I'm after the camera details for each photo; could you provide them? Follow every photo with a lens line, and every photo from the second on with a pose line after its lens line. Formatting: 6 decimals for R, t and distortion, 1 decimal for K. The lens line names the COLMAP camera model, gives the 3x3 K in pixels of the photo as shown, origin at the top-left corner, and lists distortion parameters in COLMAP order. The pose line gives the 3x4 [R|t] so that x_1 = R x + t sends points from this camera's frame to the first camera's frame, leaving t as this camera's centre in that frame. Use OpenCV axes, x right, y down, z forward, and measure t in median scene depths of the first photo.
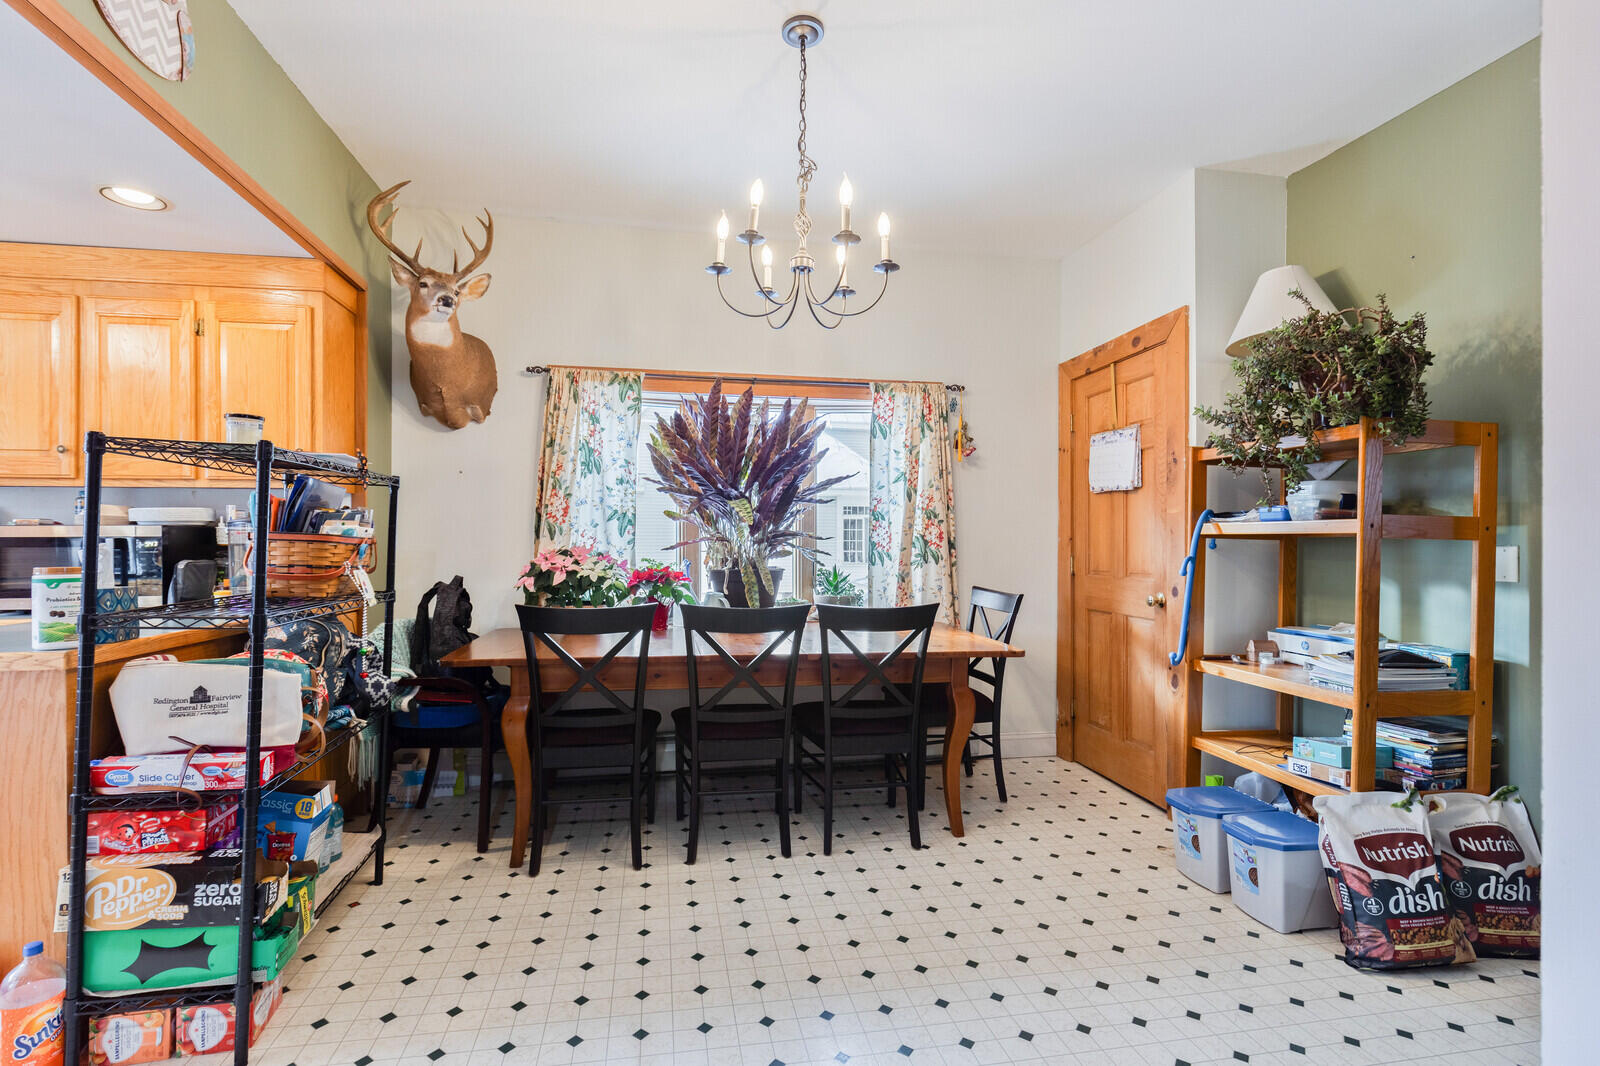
lens RADIAL K [[733.0, 0, 790.3], [0, 733.0, 542.0], [0, 0, 1]] dist [0.006239, 0.000190]
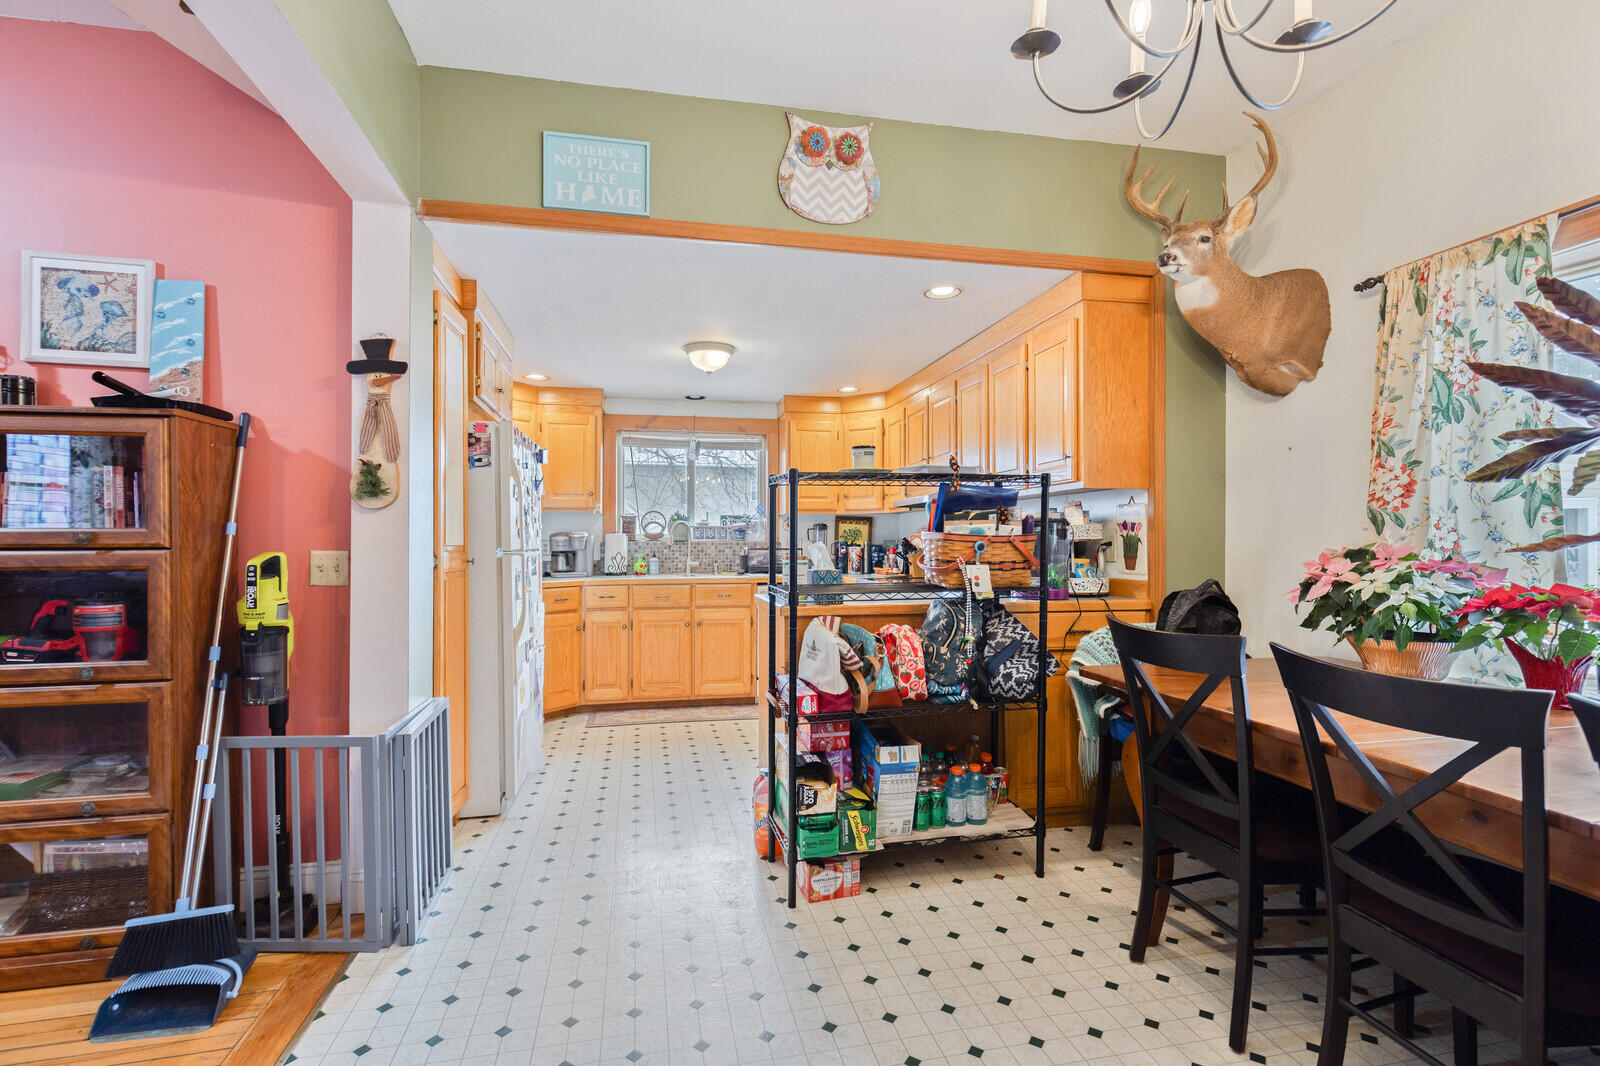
lens RADIAL K [[733.0, 0, 792.5], [0, 733.0, 537.4], [0, 0, 1]] dist [0.006239, 0.000190]
pose [[0.038000, -0.008036, -0.999245, 0.348493], [0.004989, 0.999957, -0.007852, 0.002784], [0.999265, -0.004686, 0.038039, 0.487688]]
